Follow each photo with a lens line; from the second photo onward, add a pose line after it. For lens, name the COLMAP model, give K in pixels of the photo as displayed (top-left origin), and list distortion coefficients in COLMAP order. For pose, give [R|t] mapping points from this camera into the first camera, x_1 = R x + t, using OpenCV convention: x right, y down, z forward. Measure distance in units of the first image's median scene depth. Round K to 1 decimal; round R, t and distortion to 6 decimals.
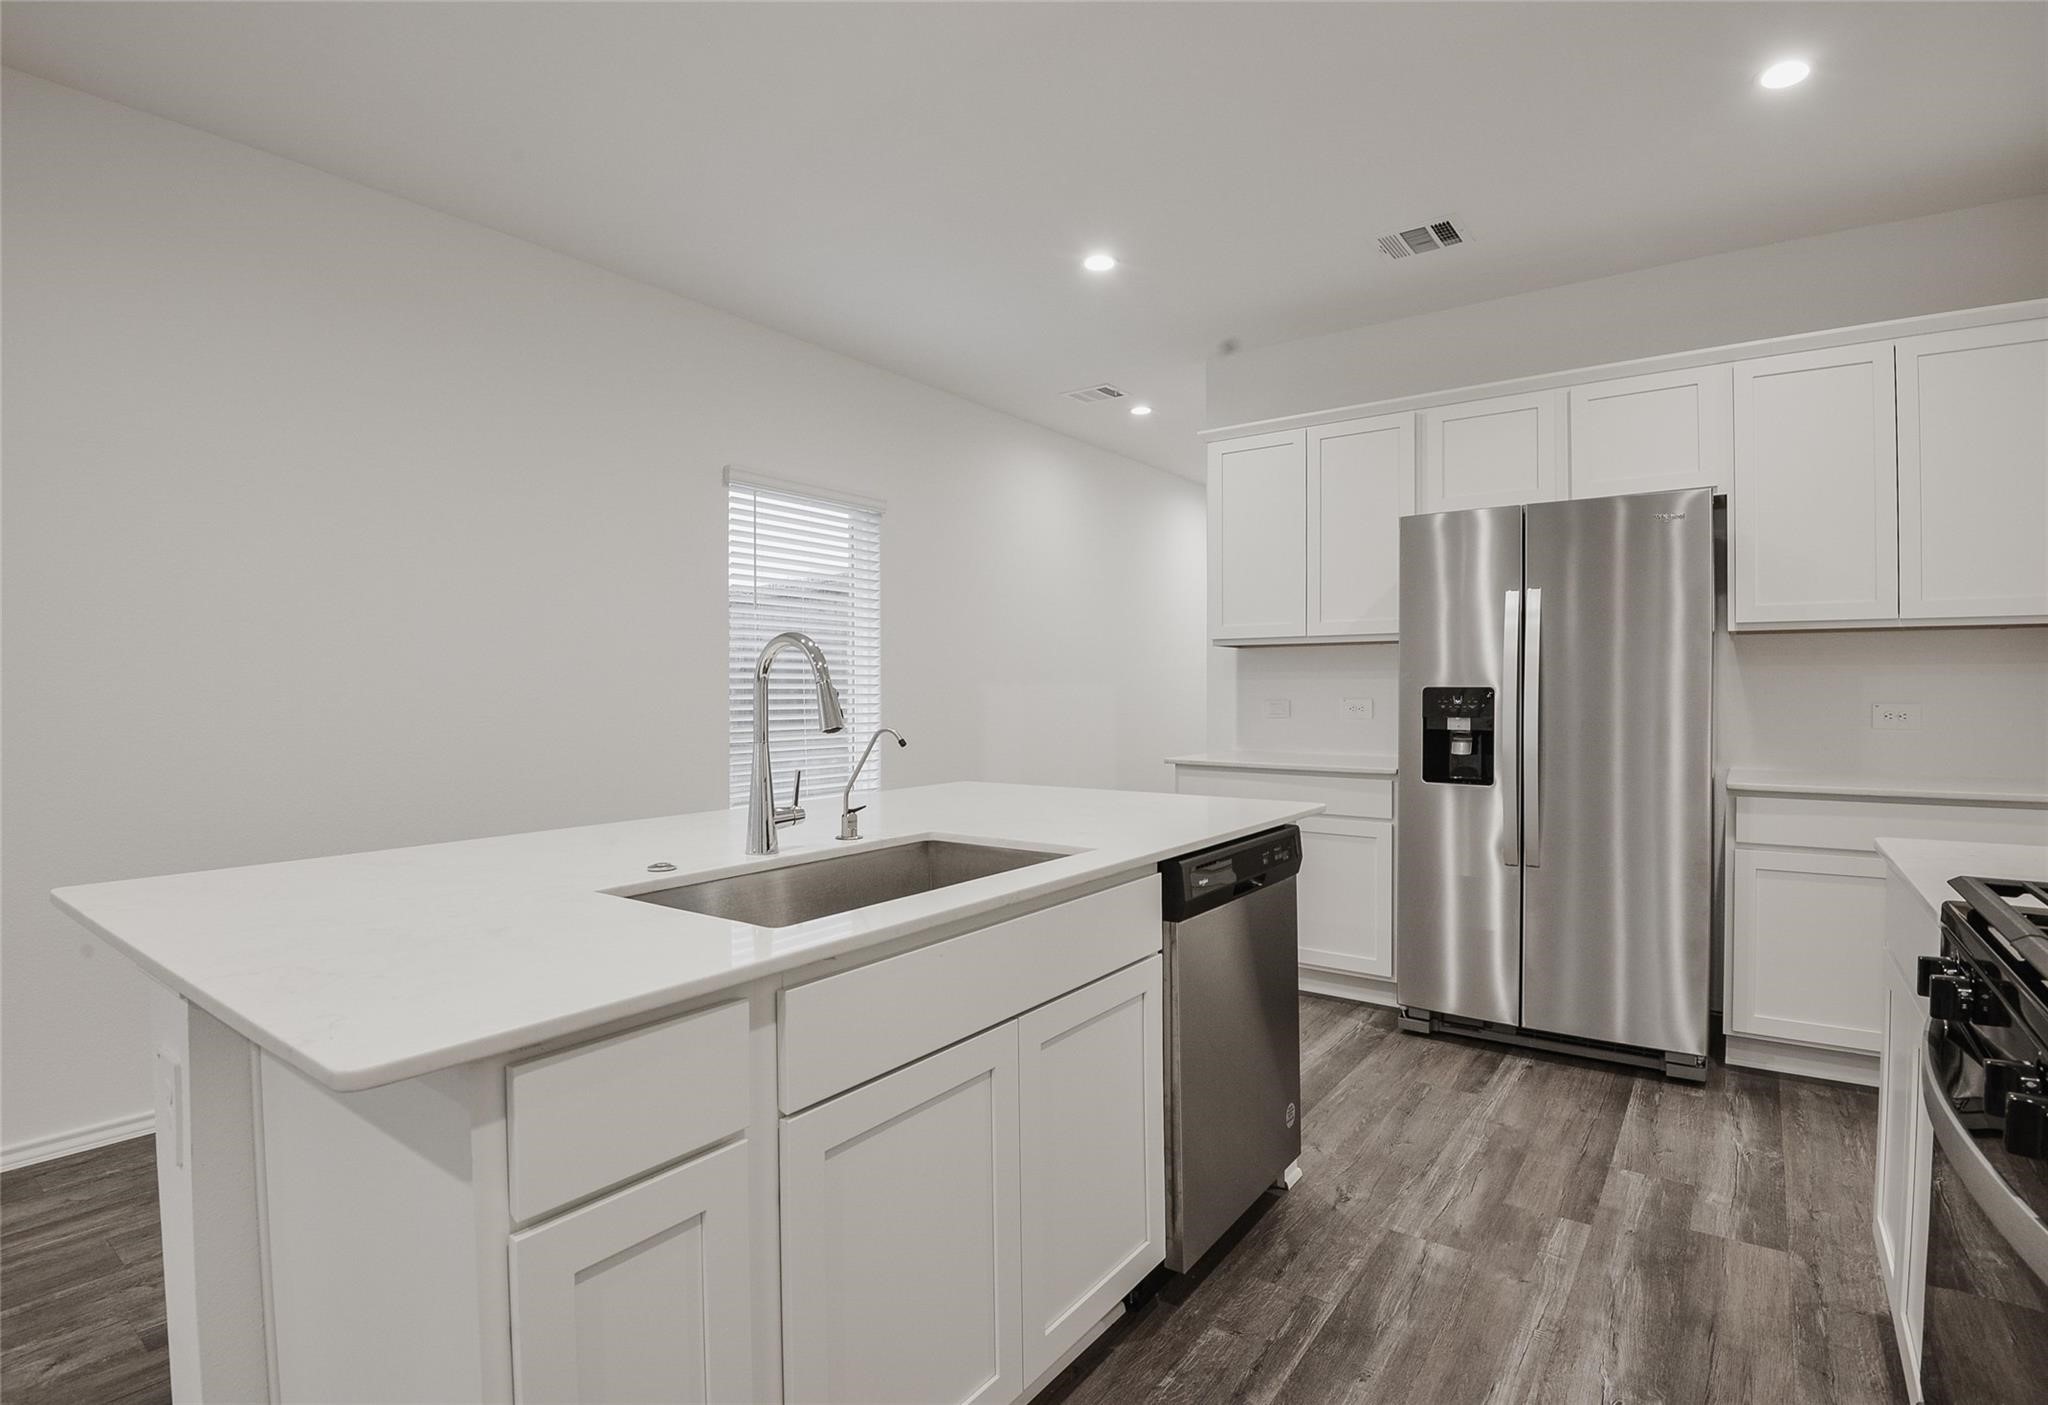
lens RADIAL K [[980.2, 0, 1040.6], [0, 980.2, 708.4], [0, 0, 1]] dist [-0.035638, -0.002006]
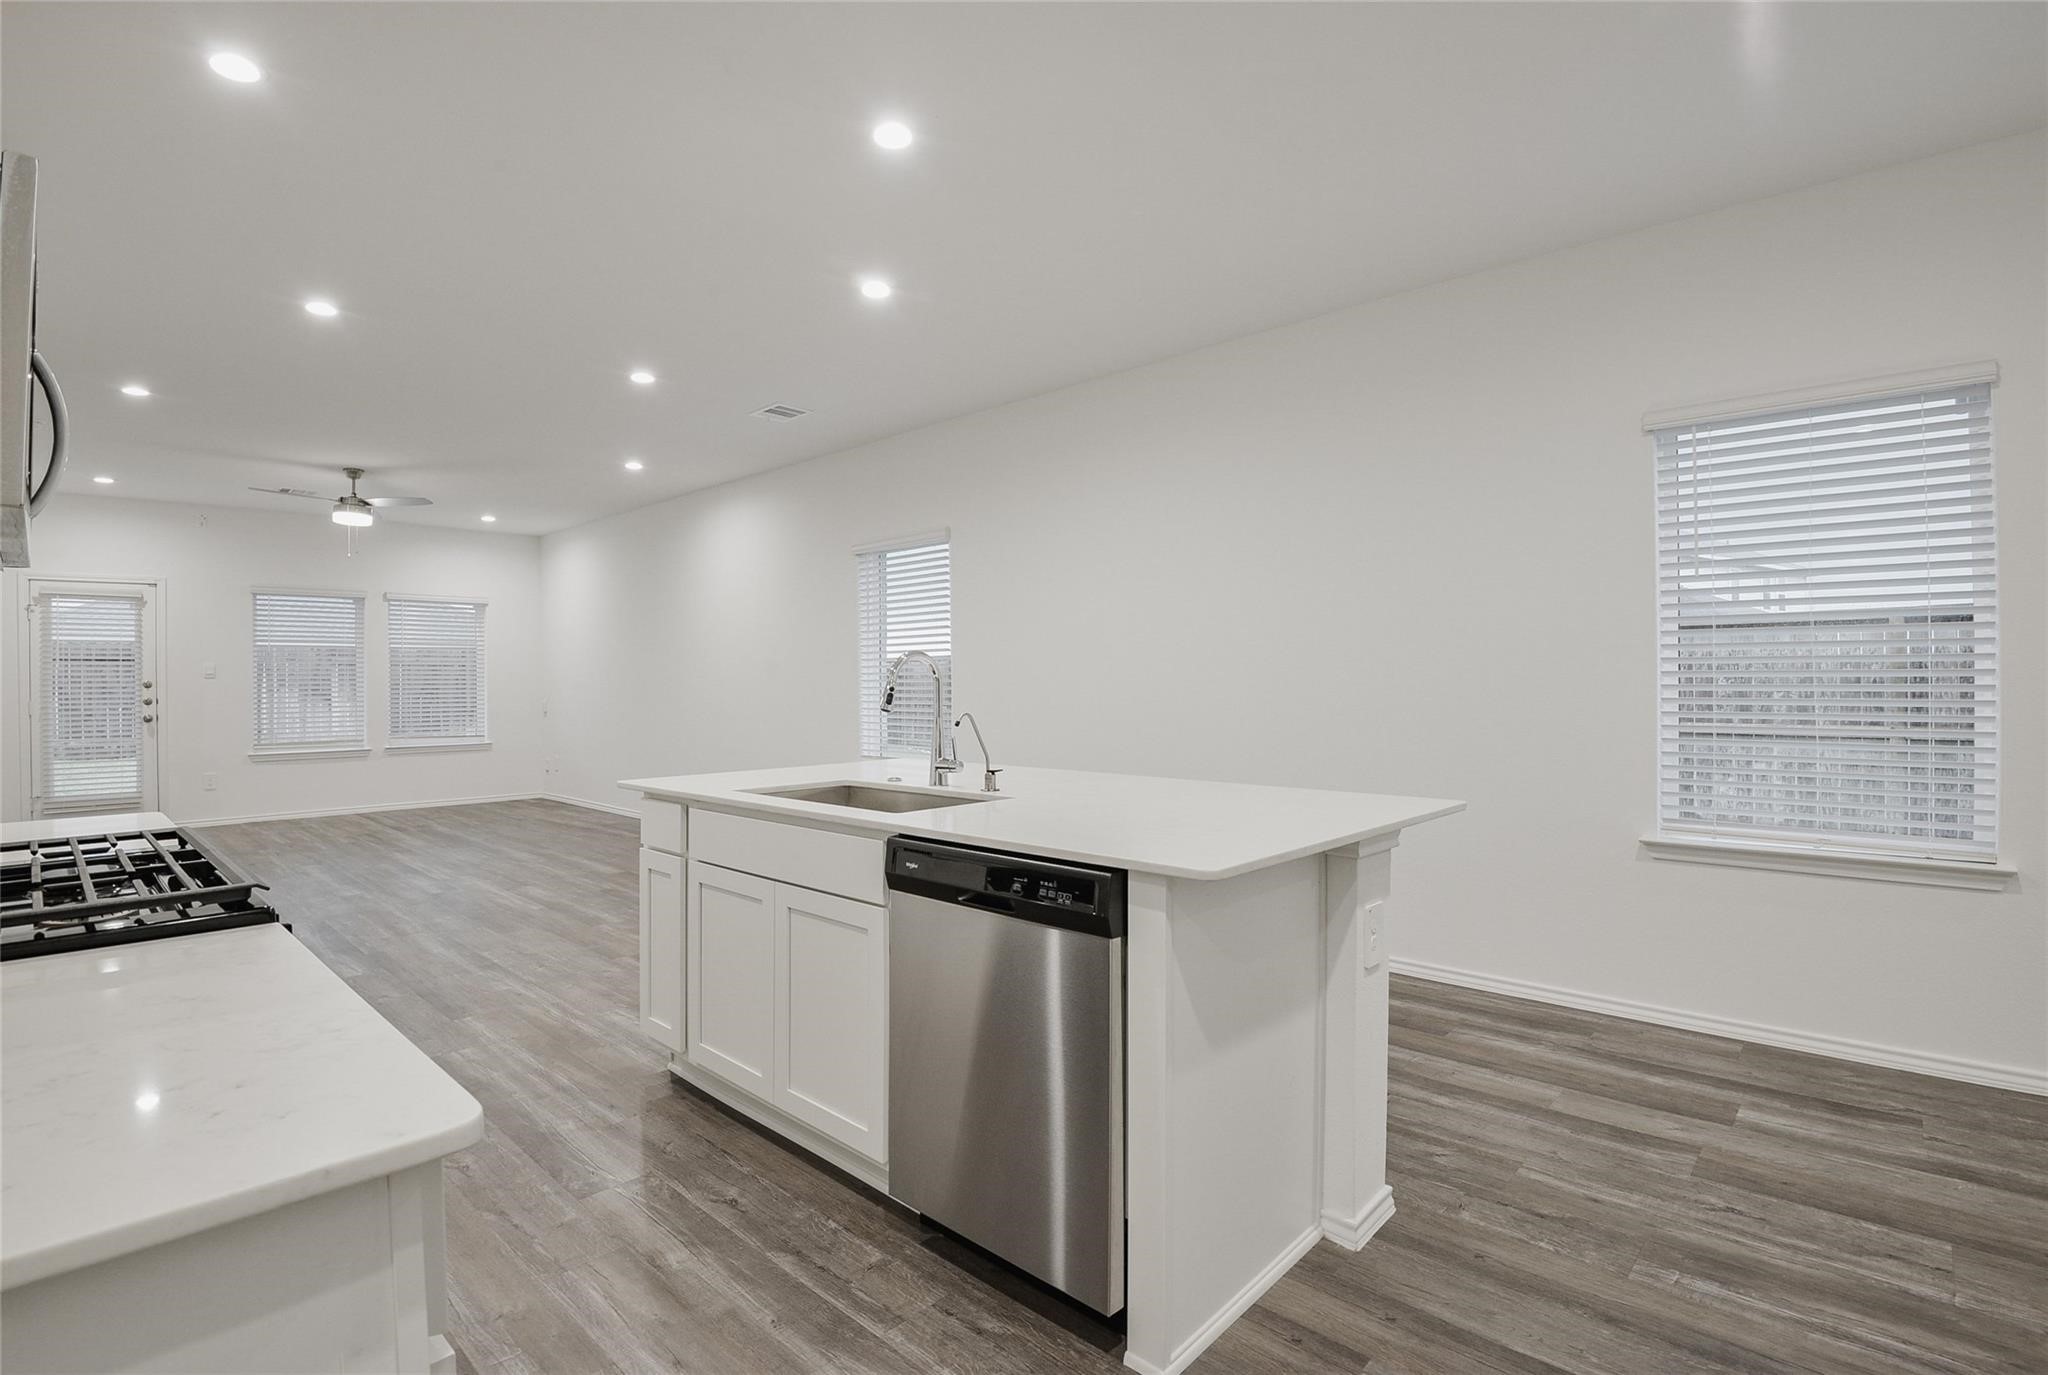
lens RADIAL K [[964.5, 0, 1003.1], [0, 964.5, 677.1], [0, 0, 1]] dist [-0.036719, -0.002879]
pose [[-0.135154, 0.002091, -0.990822, 1.029486], [-0.008501, 0.999959, 0.003270, -0.030853], [0.990788, 0.008865, -0.135131, 1.051652]]
